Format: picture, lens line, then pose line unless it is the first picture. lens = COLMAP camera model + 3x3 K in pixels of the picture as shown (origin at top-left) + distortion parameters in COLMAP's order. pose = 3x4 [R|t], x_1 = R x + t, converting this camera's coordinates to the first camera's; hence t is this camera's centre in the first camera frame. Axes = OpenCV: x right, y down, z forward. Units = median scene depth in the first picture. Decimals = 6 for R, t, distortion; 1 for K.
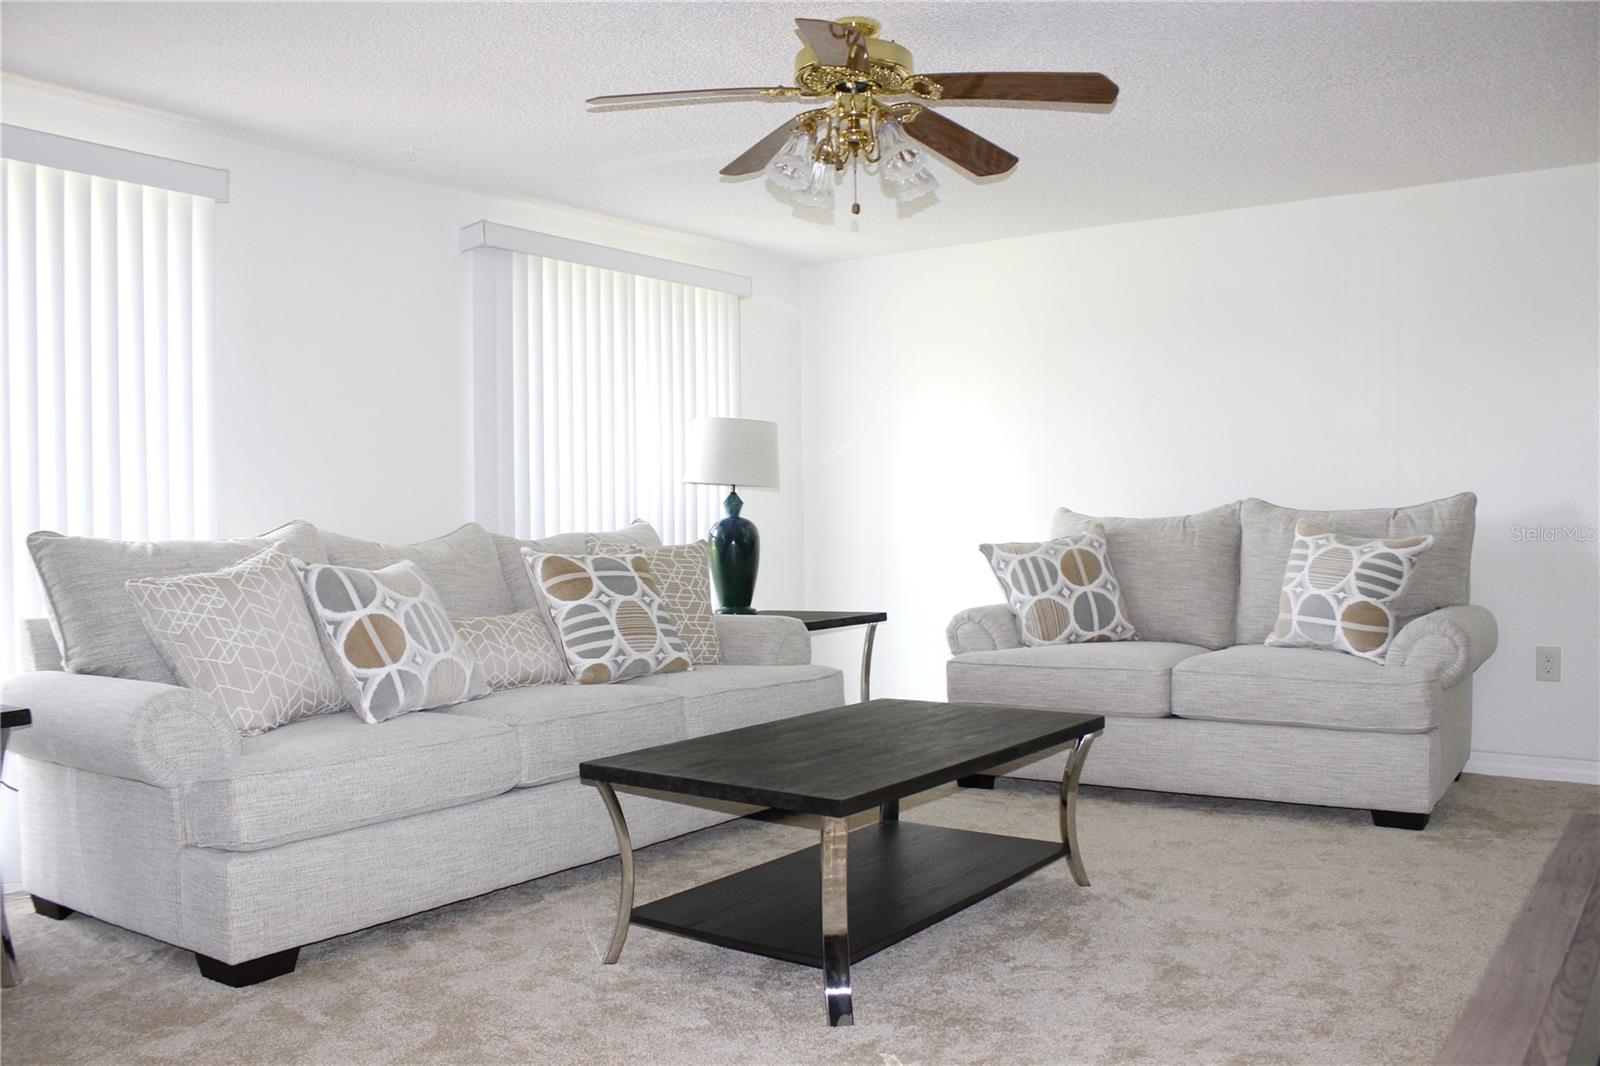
lens RADIAL K [[1329.9, 0, 801.9], [0, 1329.9, 556.1], [0, 0, 1]] dist [-0.183949, 0.177032]
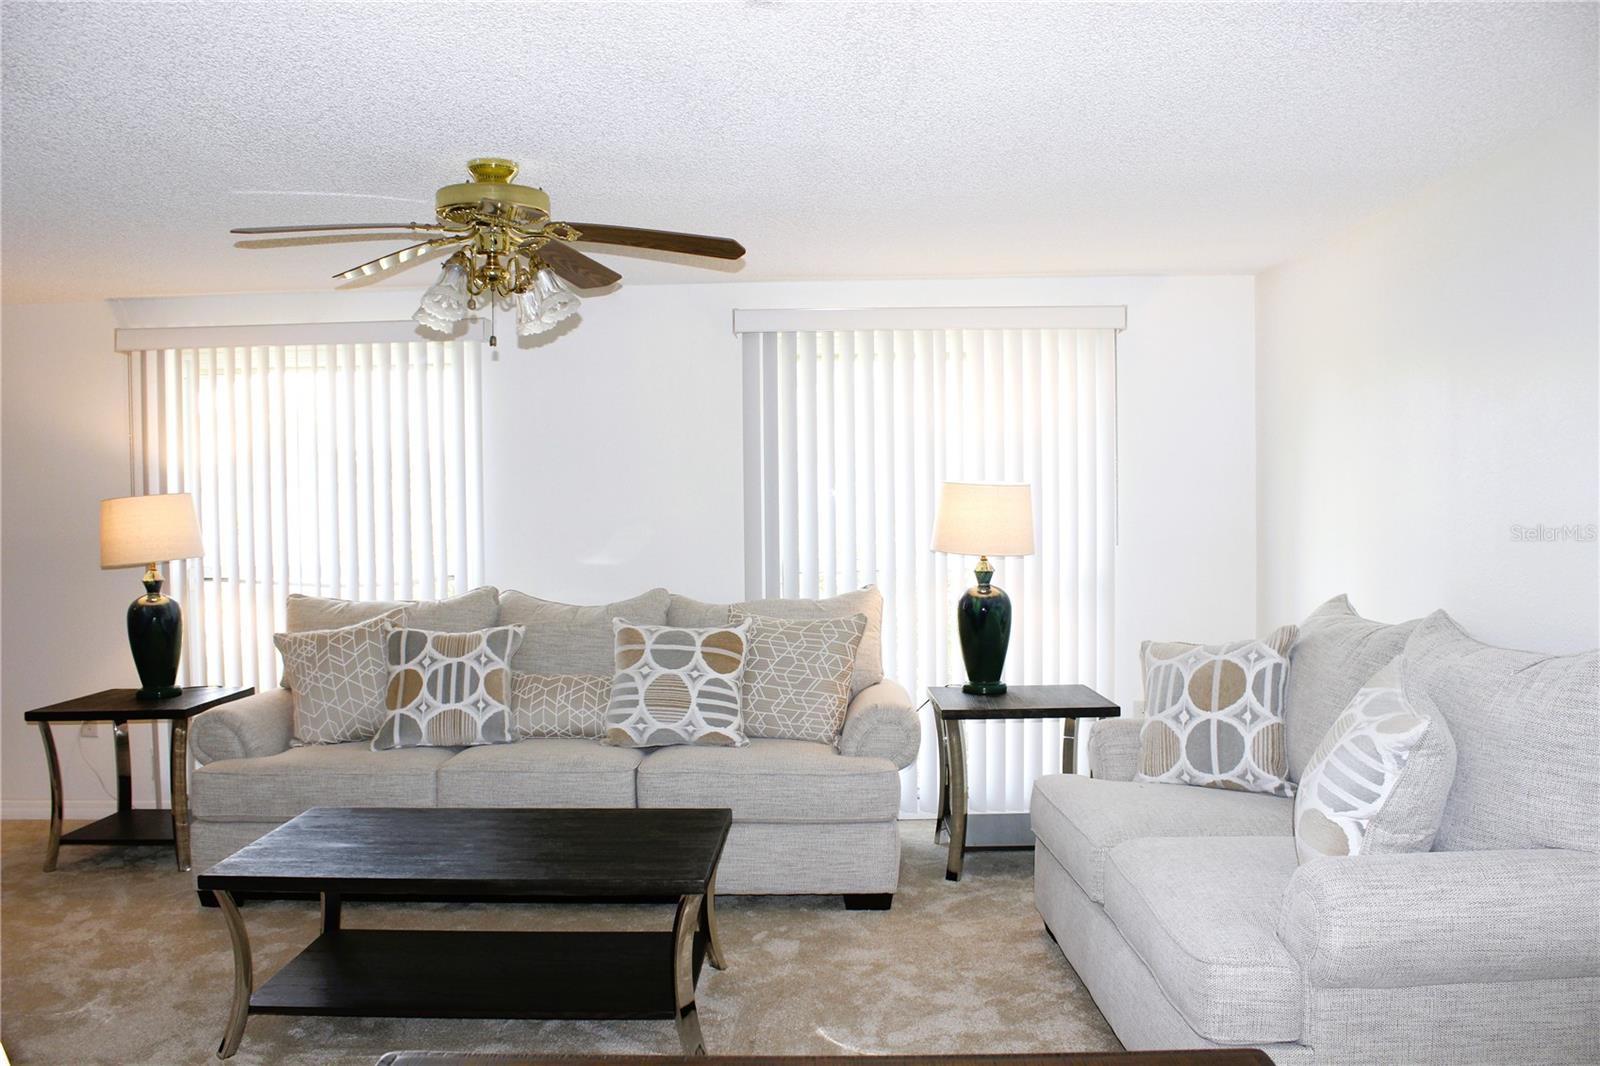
lens RADIAL K [[1329.9, 0, 801.9], [0, 1329.9, 556.1], [0, 0, 1]] dist [-0.183949, 0.177032]
pose [[0.571895, 0.043399, -0.819178, 0.806982], [-0.017432, 0.999017, 0.040757, -0.107783], [0.820142, -0.009029, 0.572089, 0.460847]]
